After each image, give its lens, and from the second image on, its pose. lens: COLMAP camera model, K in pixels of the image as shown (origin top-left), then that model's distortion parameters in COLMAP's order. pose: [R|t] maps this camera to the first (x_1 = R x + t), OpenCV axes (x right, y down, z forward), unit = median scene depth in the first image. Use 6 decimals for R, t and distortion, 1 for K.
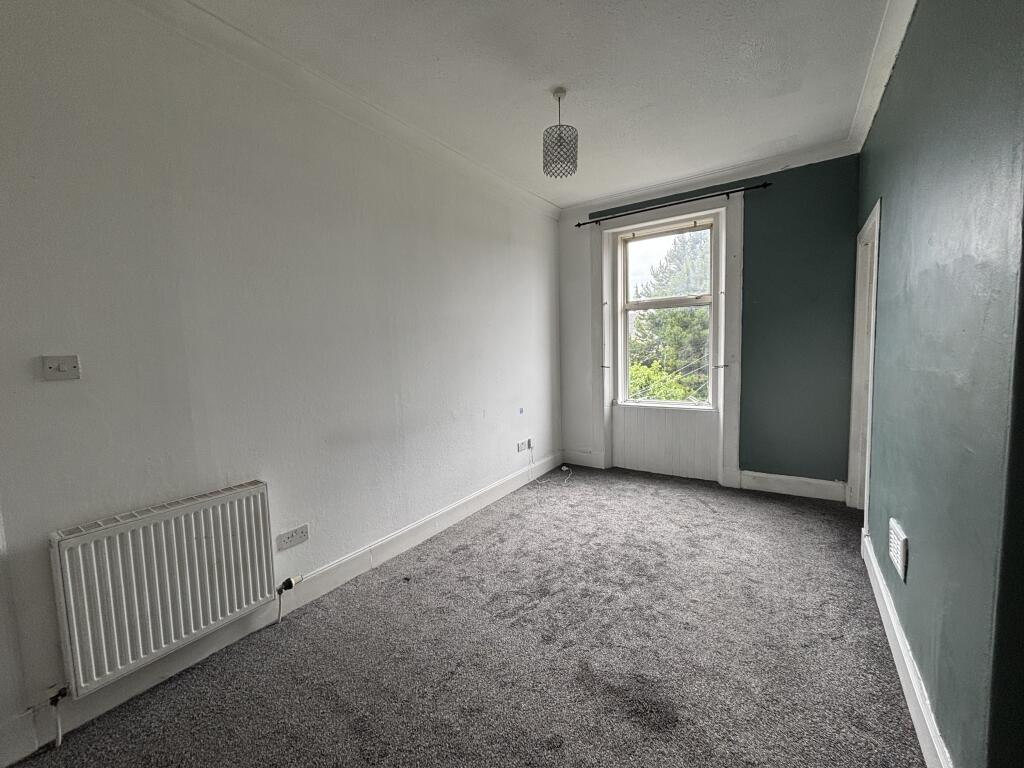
lens RADIAL K [[414.7, 0, 511.6], [0, 414.7, 381.6], [0, 0, 1]] dist [0.000208, 0.004508]
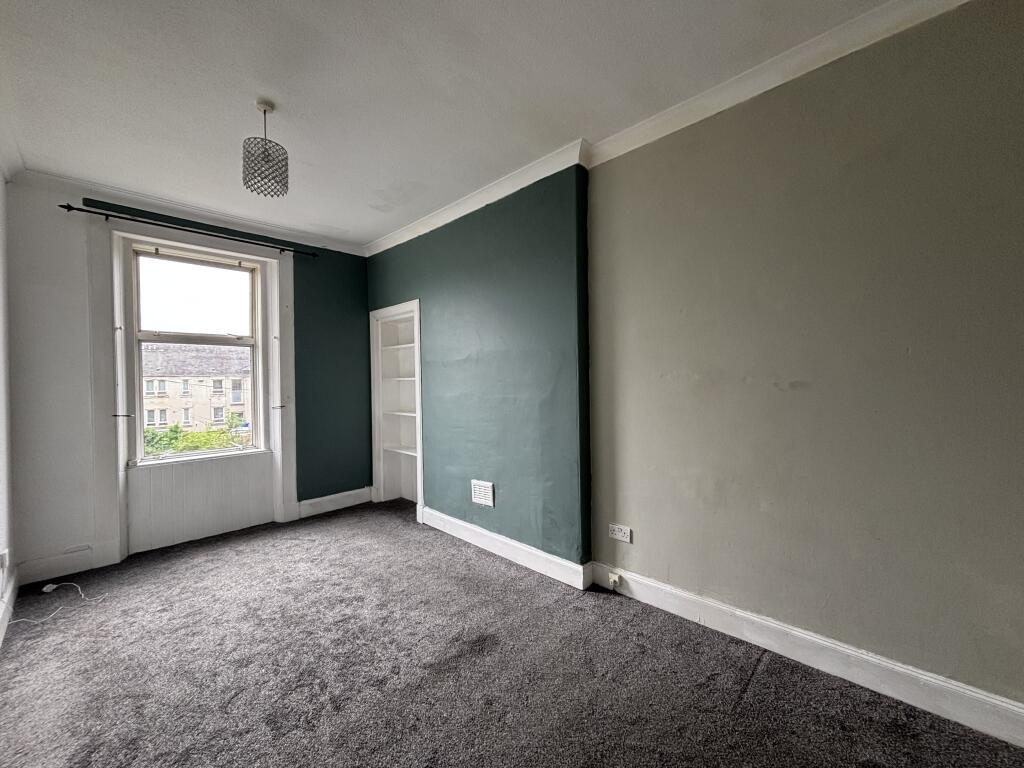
lens RADIAL K [[414.7, 0, 511.6], [0, 414.7, 381.6], [0, 0, 1]] dist [0.000208, 0.004508]
pose [[0.180266, 0.021521, 0.983382, -0.424401], [0.088911, 0.995311, -0.038081, -0.008542], [-0.979591, 0.094299, 0.177507, 0.234824]]
